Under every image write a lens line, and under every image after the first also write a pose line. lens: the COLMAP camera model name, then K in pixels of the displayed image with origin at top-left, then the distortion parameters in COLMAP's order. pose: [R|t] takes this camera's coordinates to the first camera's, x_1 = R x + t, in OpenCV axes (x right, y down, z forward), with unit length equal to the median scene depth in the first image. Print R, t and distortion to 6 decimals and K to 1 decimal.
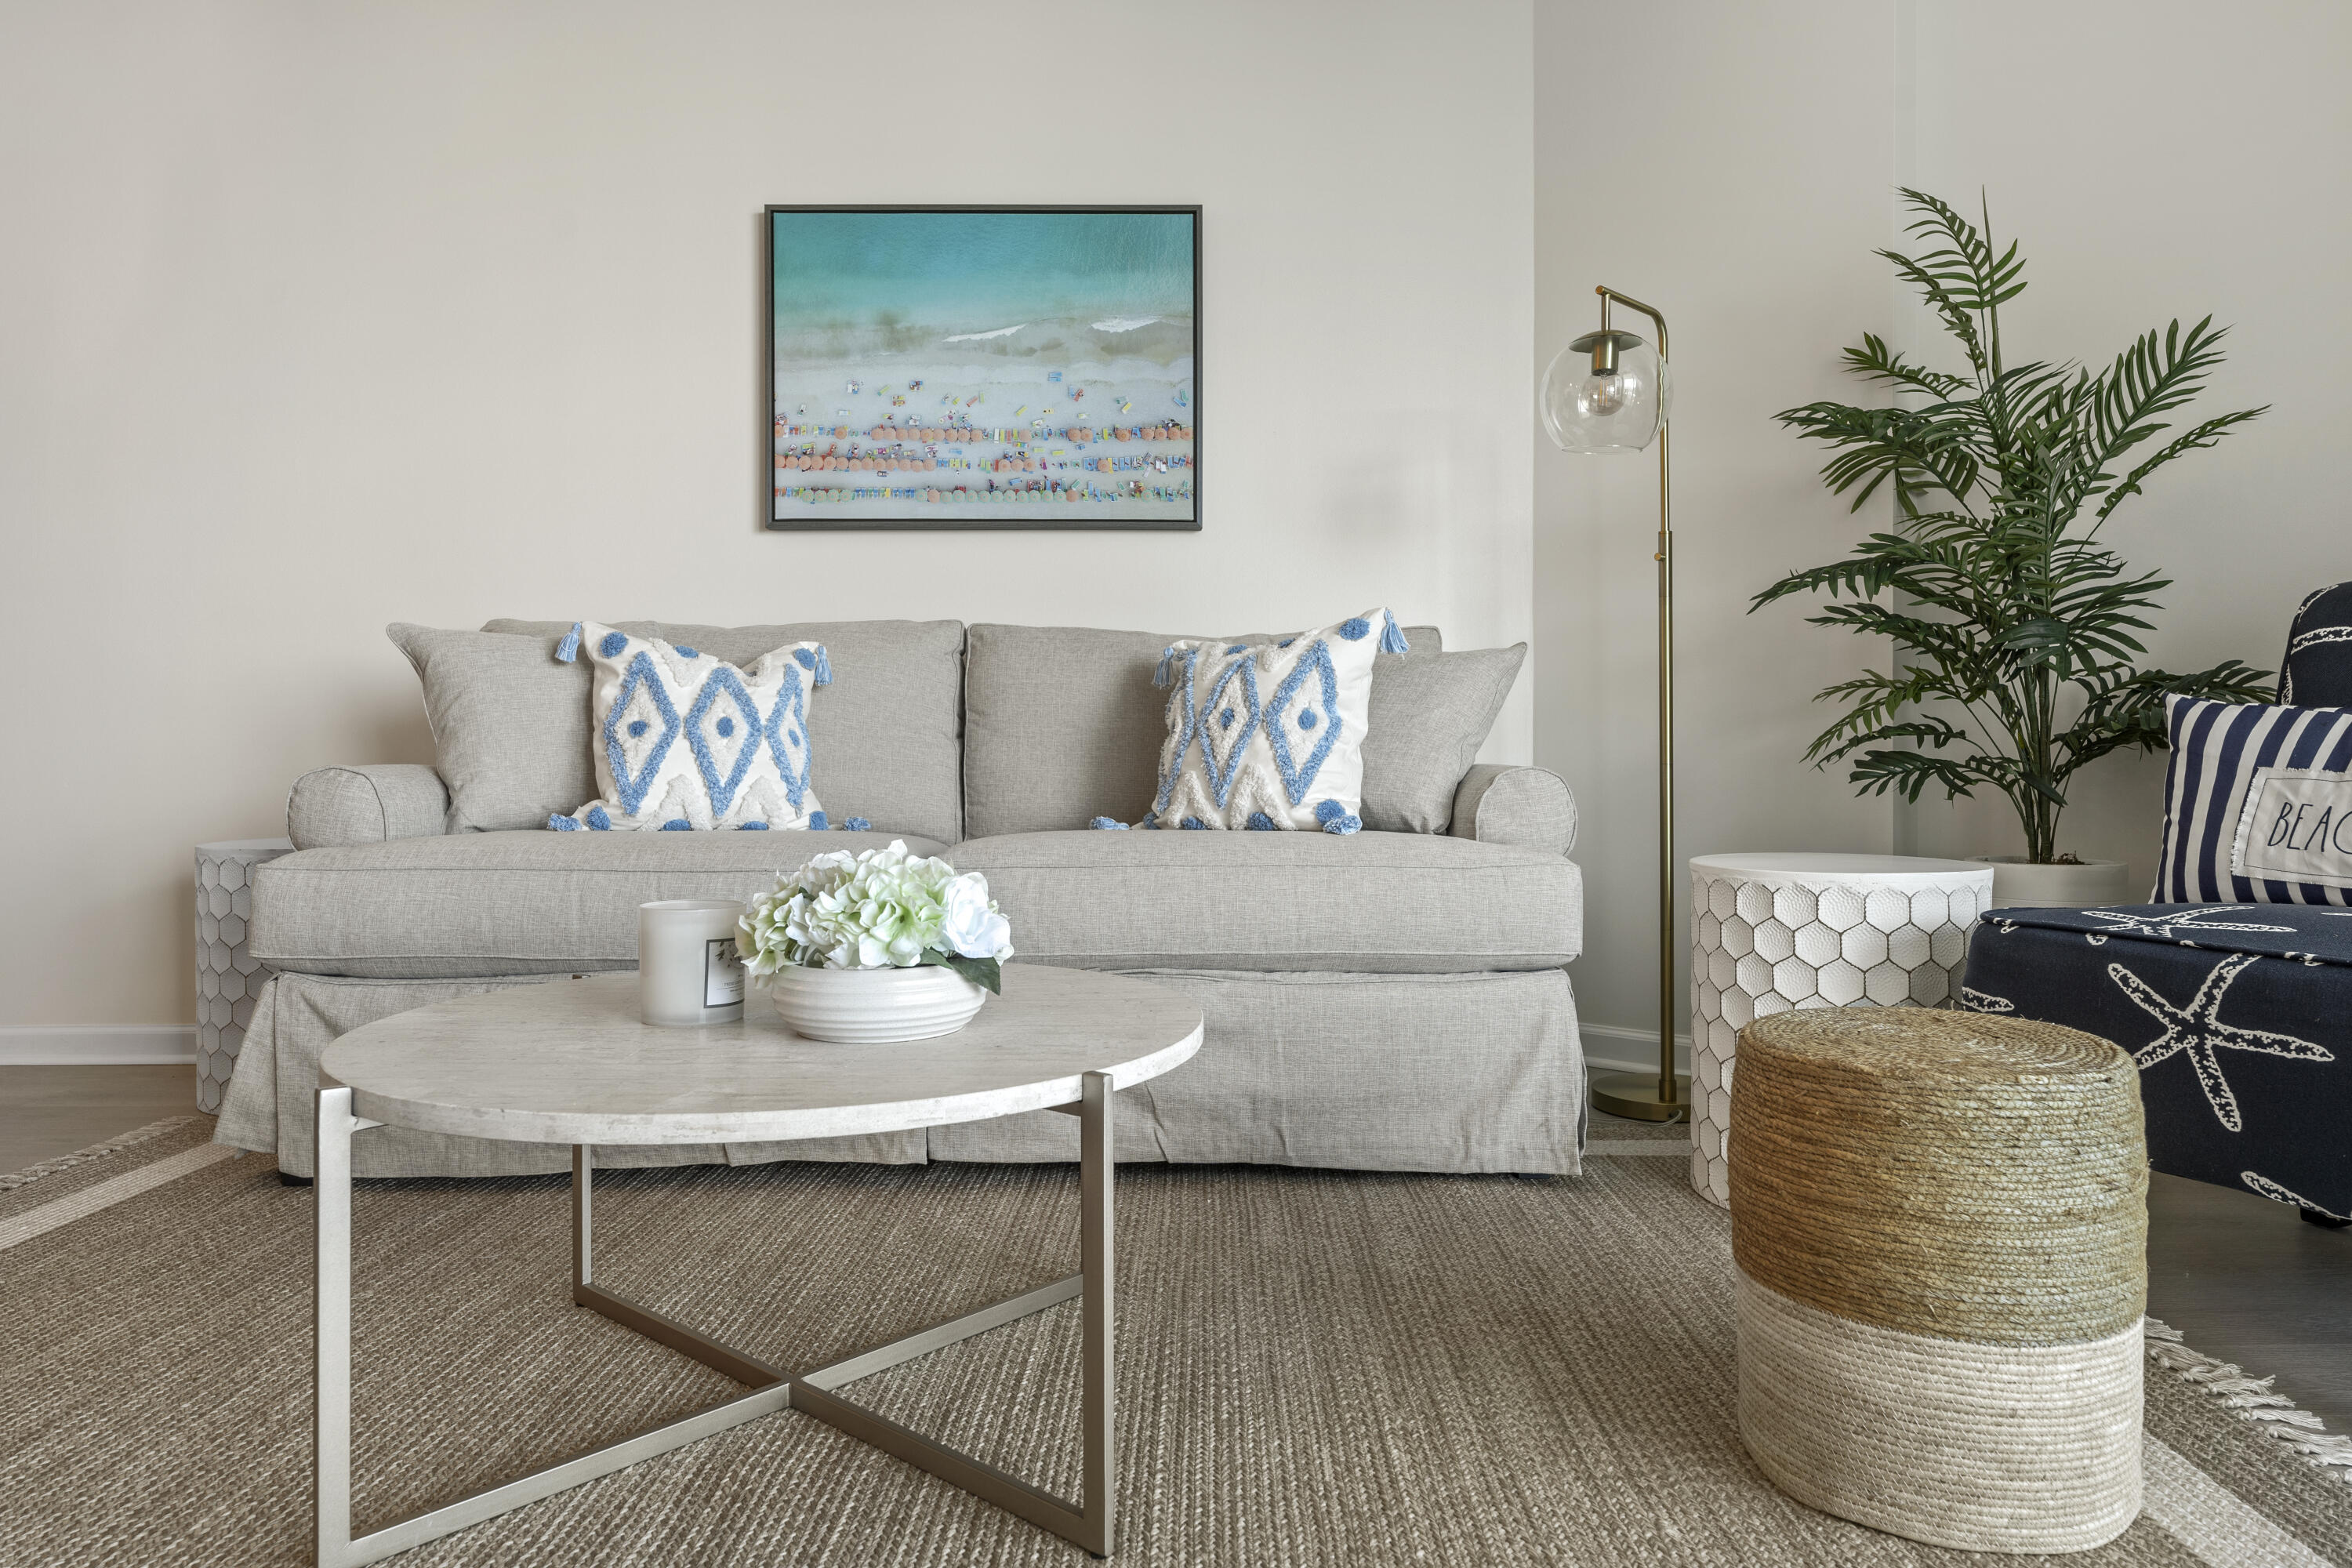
lens RADIAL K [[1477.8, 0, 1178.6], [0, 1477.8, 788.6], [0, 0, 1]] dist [-0.002976, 0.011339]
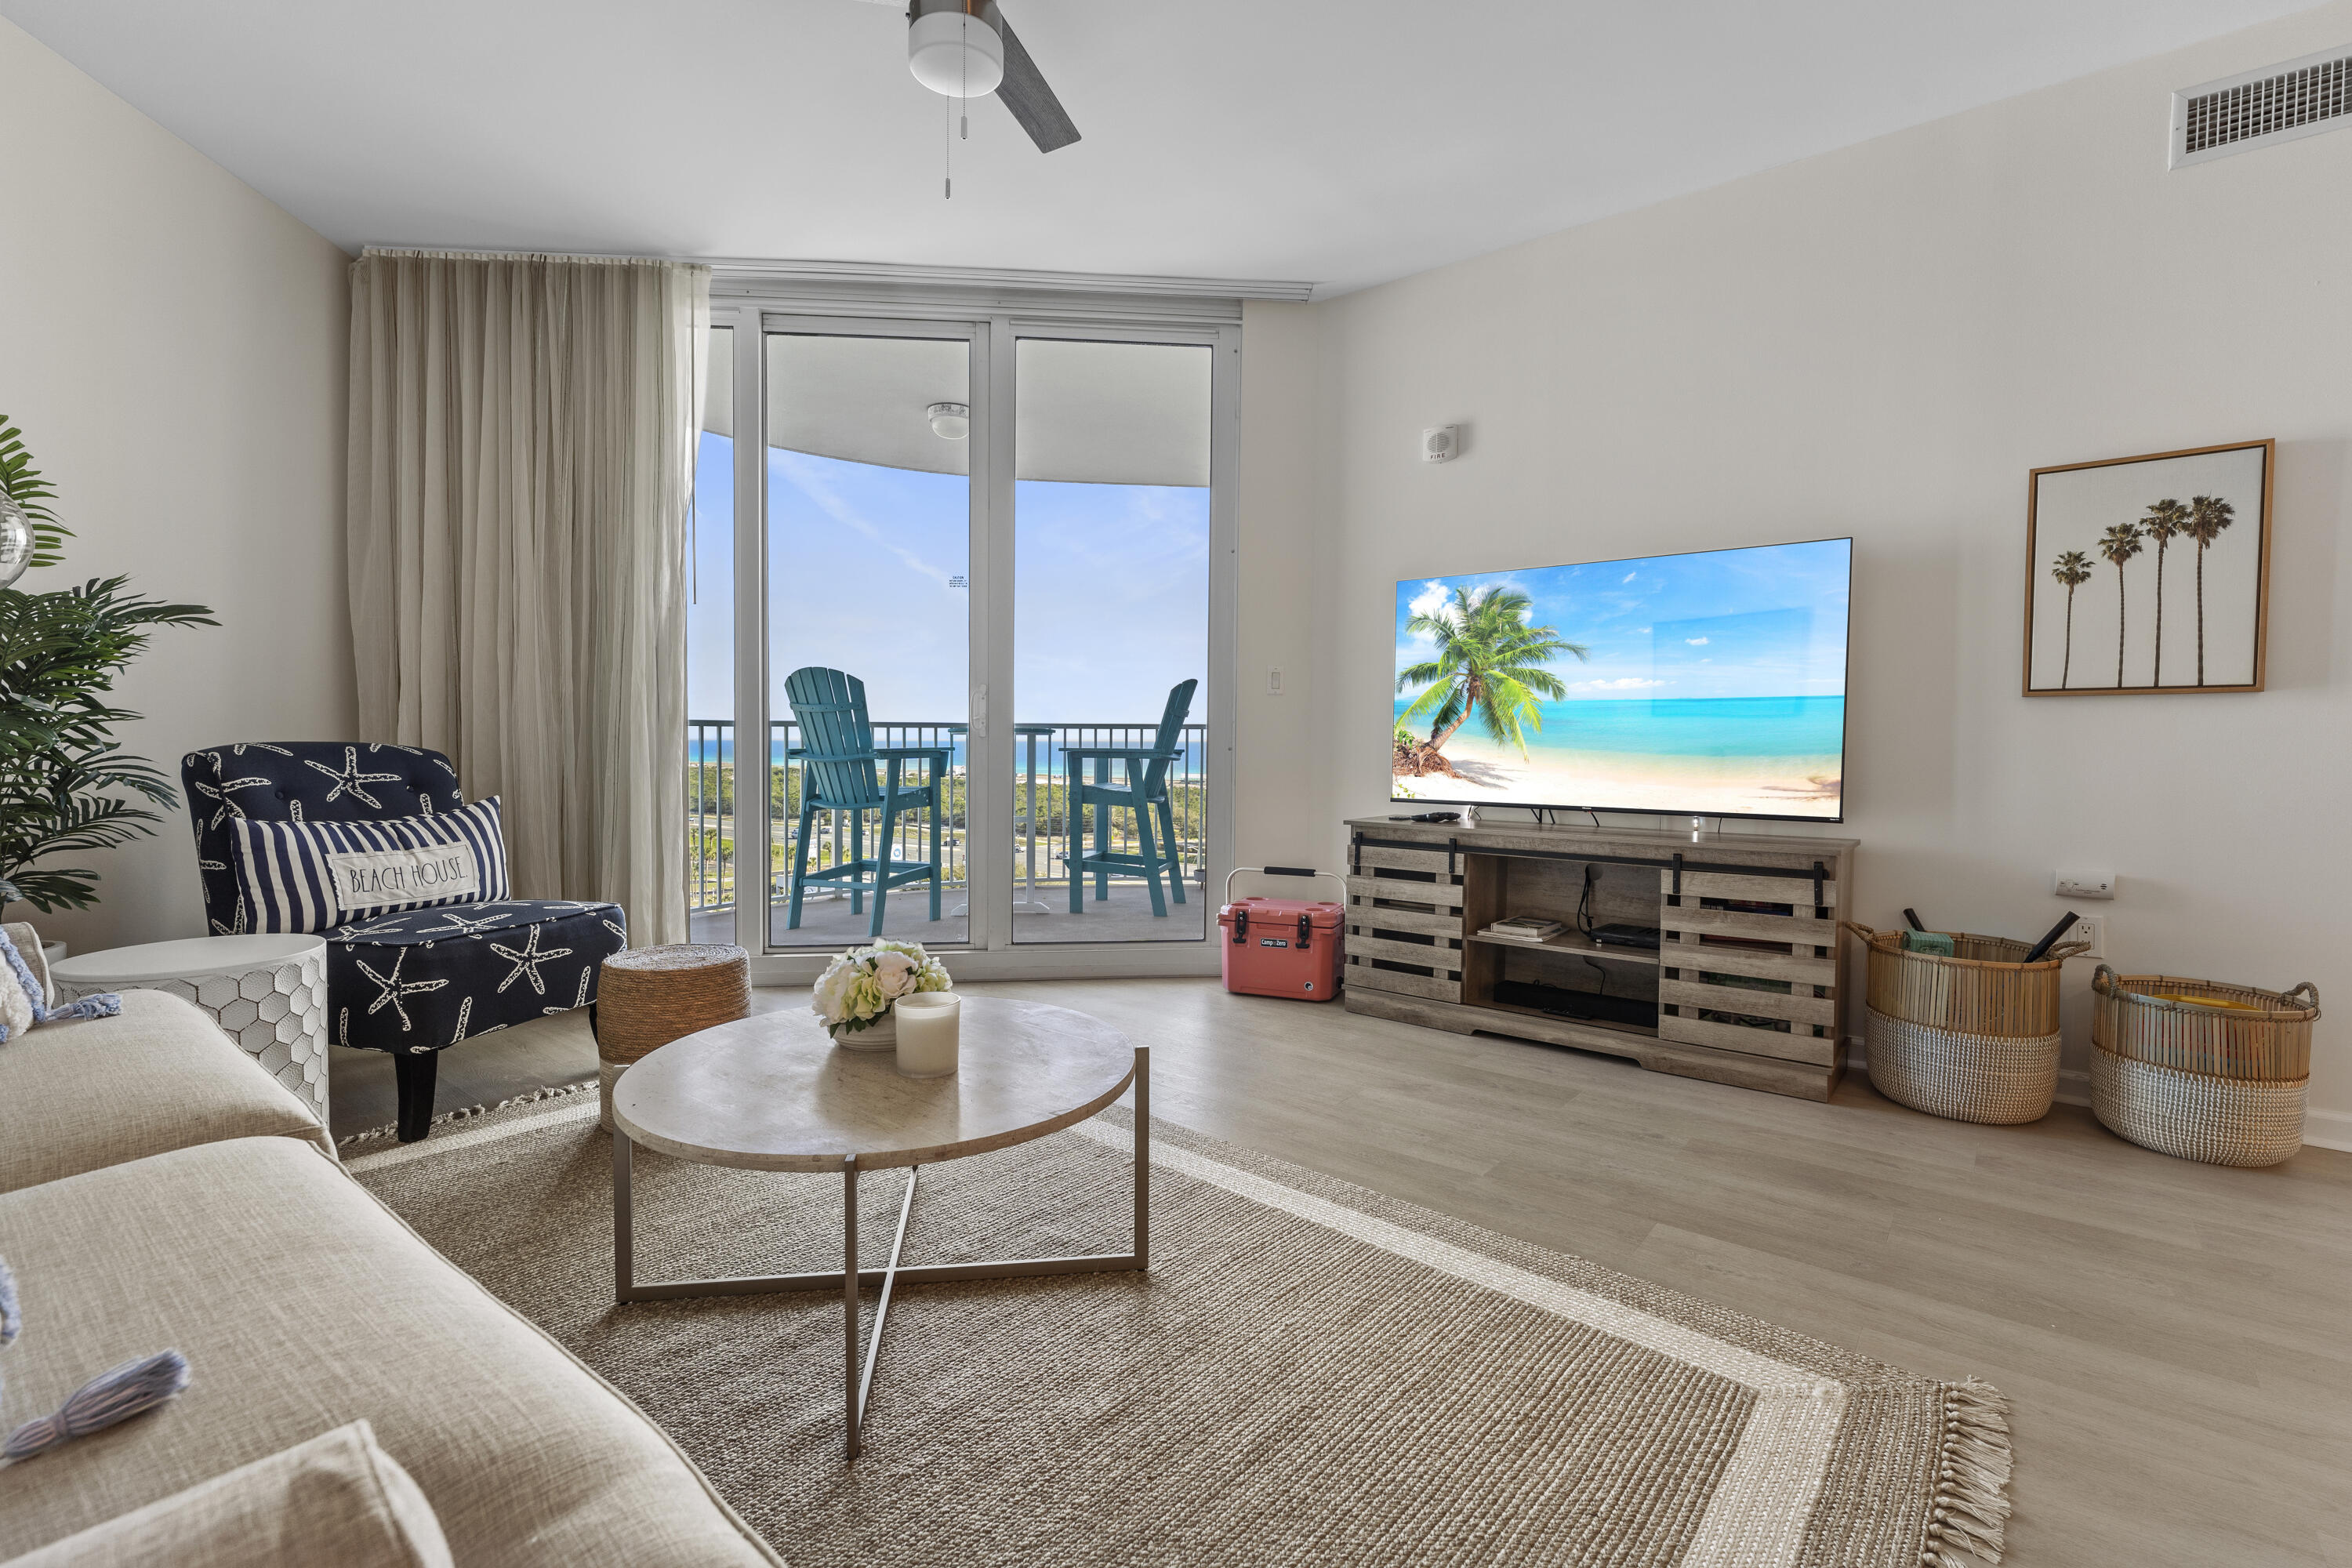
lens RADIAL K [[1051.0, 0, 1180.5], [0, 1051.0, 771.4], [0, 0, 1]] dist [-0.000905, -0.000151]
pose [[-0.759073, -0.022370, 0.650621, -0.758278], [0.013763, 0.998635, 0.050392, -0.132811], [-0.650860, 0.047206, -0.757729, 0.983641]]
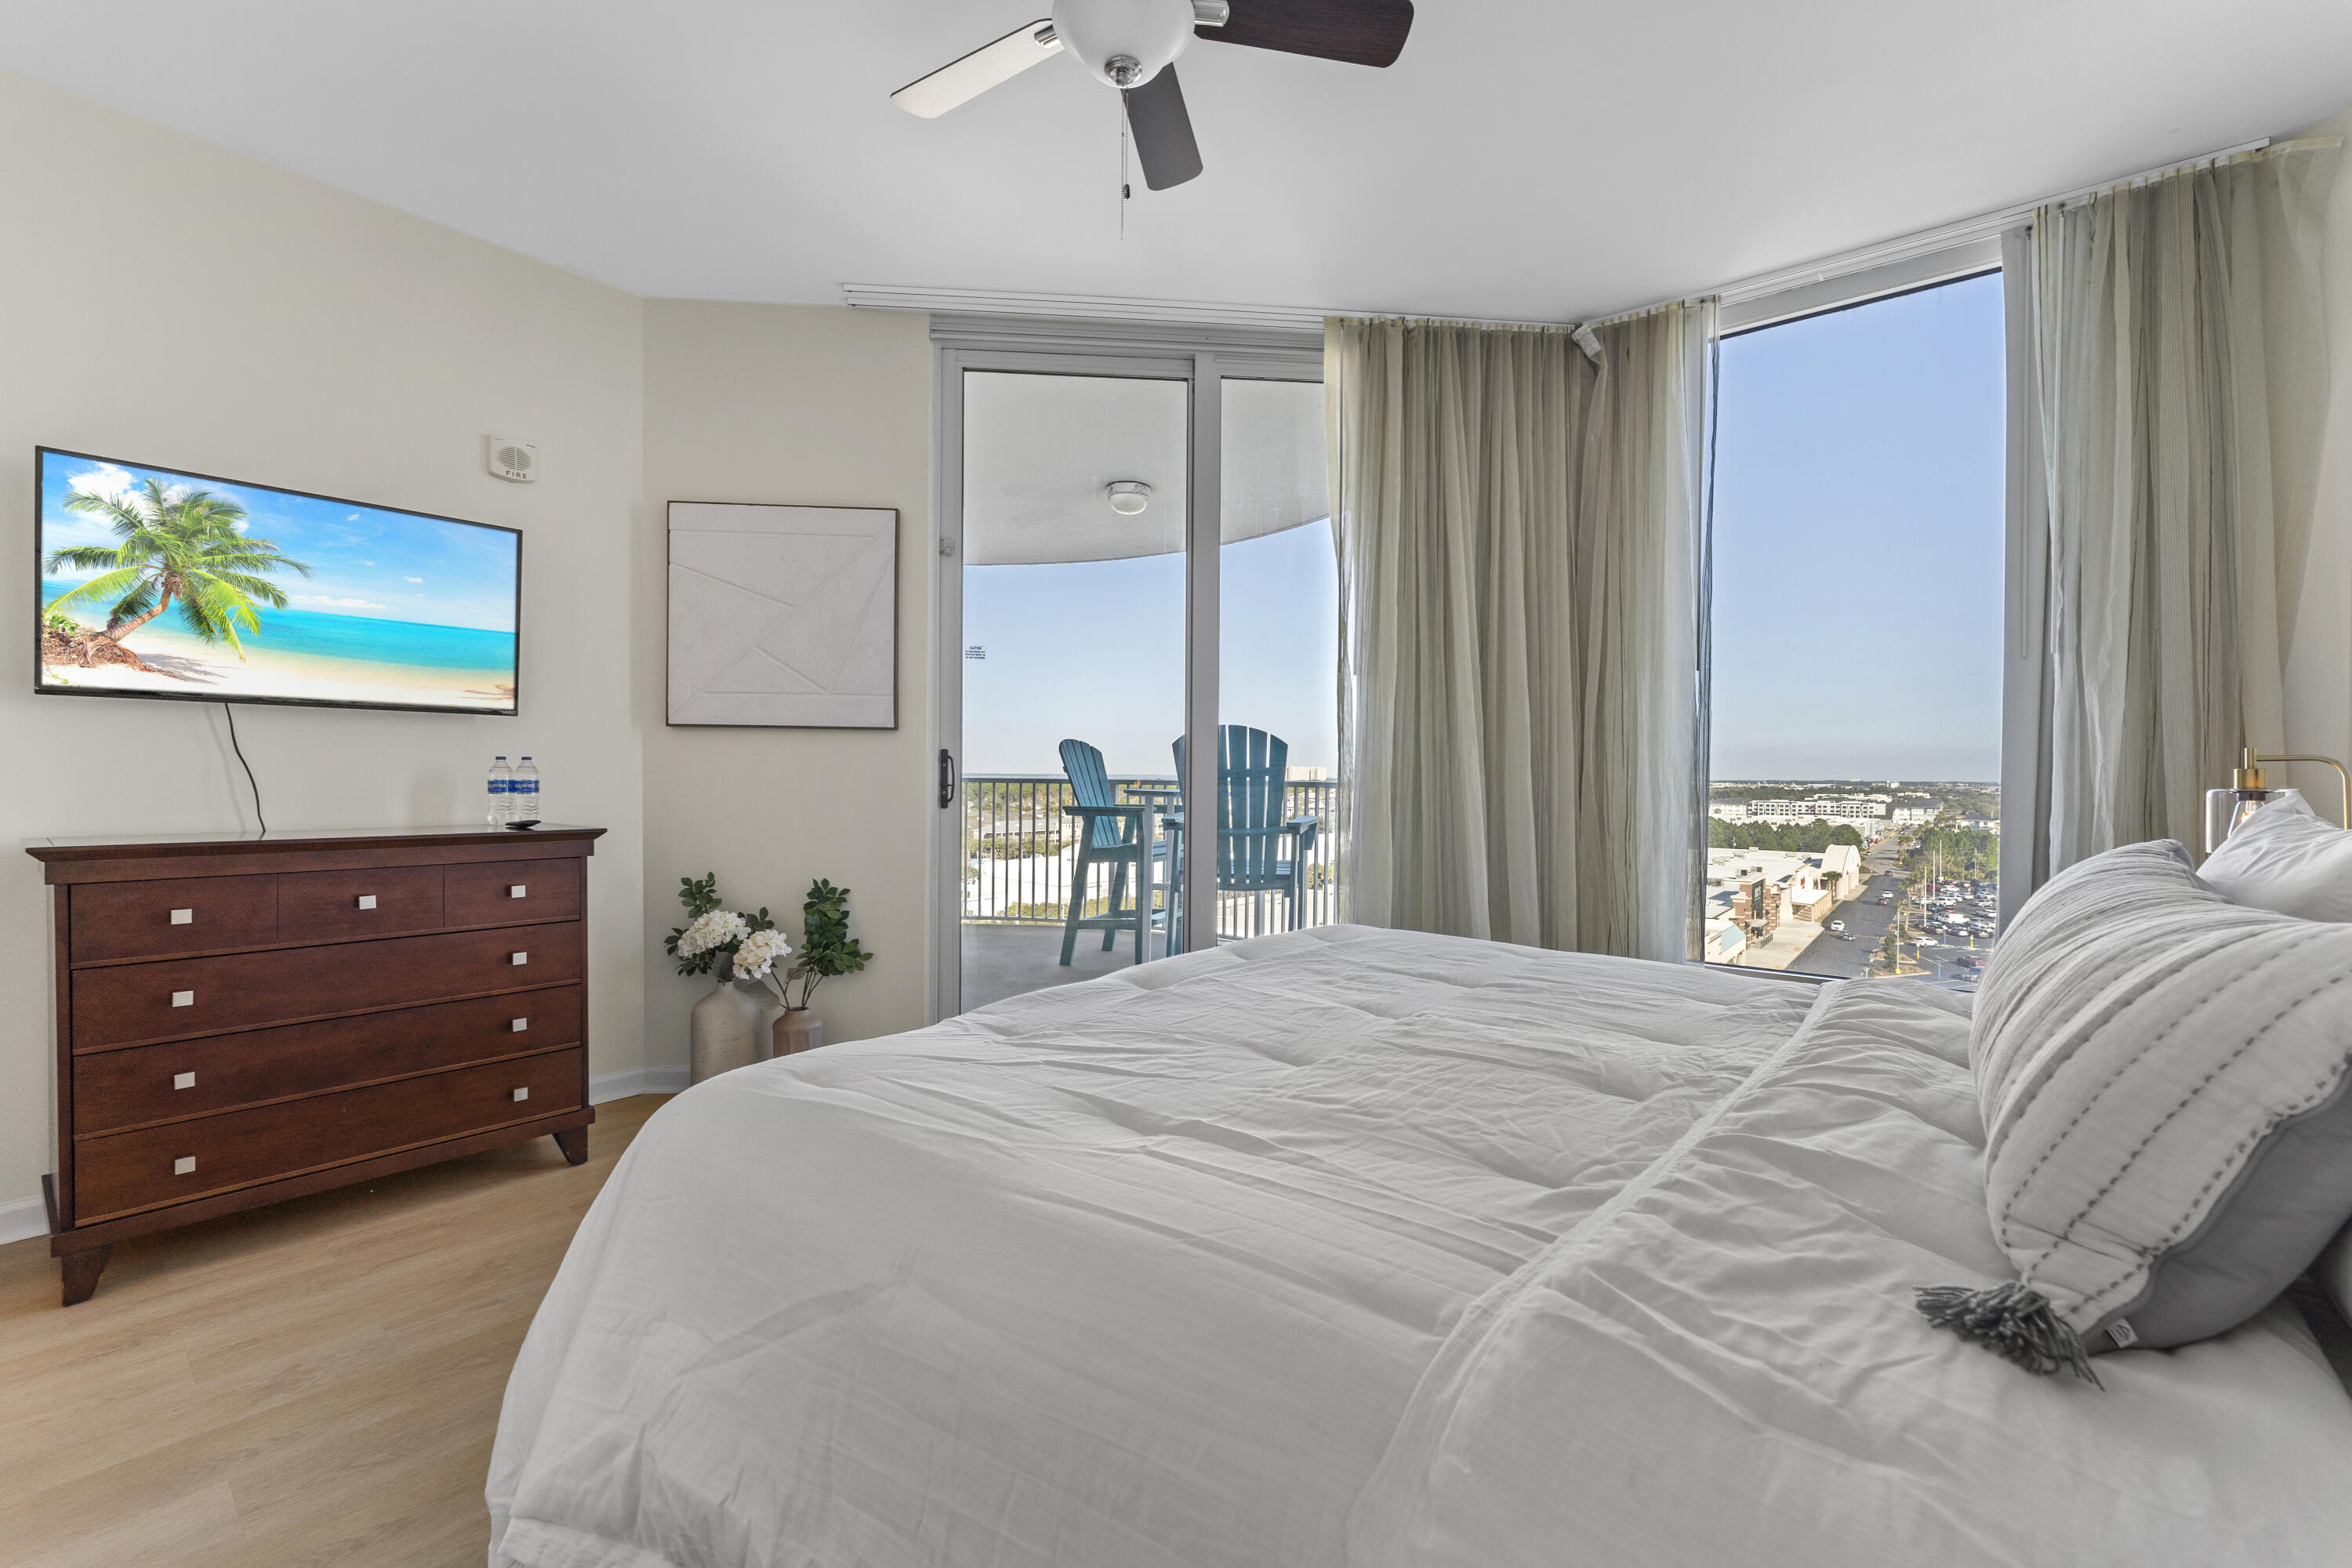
lens RADIAL K [[1019.3, 0, 1144.7], [0, 1019.3, 775.1], [0, 0, 1]] dist [-0.001236, 0.000994]
pose [[-0.653640, -0.007585, -0.756767, 0.032073], [-0.035446, 0.999159, 0.020601, 0.011519], [0.755975, 0.040290, -0.653360, 1.518886]]
